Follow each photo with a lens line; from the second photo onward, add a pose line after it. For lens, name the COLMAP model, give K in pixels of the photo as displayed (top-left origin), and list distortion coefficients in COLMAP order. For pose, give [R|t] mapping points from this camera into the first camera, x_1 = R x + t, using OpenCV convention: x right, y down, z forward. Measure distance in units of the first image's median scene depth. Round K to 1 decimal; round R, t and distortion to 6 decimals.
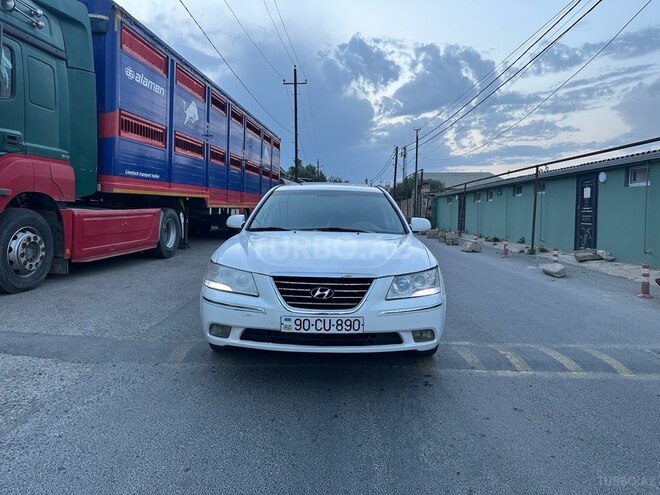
lens RADIAL K [[460.0, 0, 331.6], [0, 460.0, 231.0], [0, 0, 1]] dist [0.081164, -0.050241]
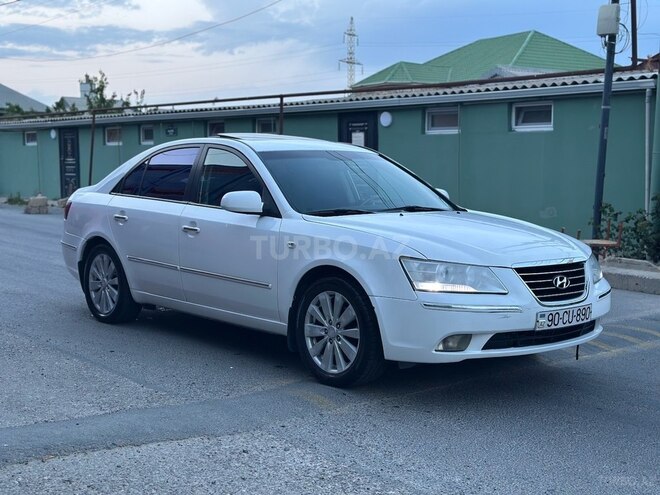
lens RADIAL K [[915.0, 0, 330.0], [0, 915.0, 247.5], [0, 0, 1]] dist [0.221003, -0.367301]
pose [[0.745534, -0.069427, 0.662841, -0.884049], [0.029804, 0.997037, 0.070909, -0.040783], [-0.665801, -0.033109, 0.745395, -0.014083]]
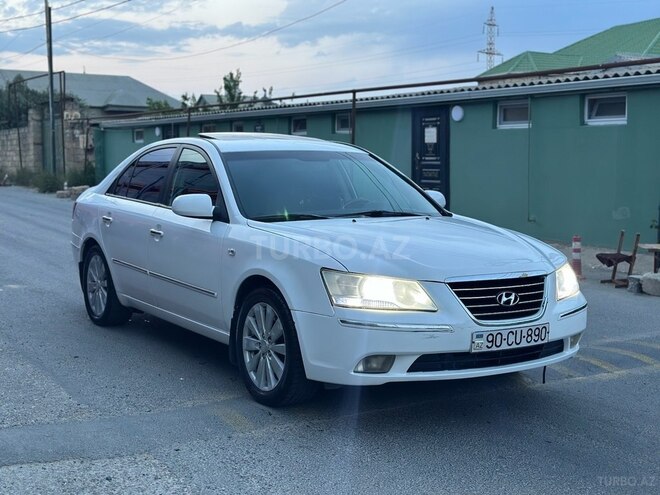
lens RADIAL K [[915.0, 0, 330.0], [0, 915.0, 247.5], [0, 0, 1]] dist [0.221003, -0.367301]
pose [[0.838970, -0.063599, 0.540449, -0.655979], [0.028489, 0.996918, 0.073091, -0.045042], [-0.543432, -0.045924, 0.838196, -0.092418]]
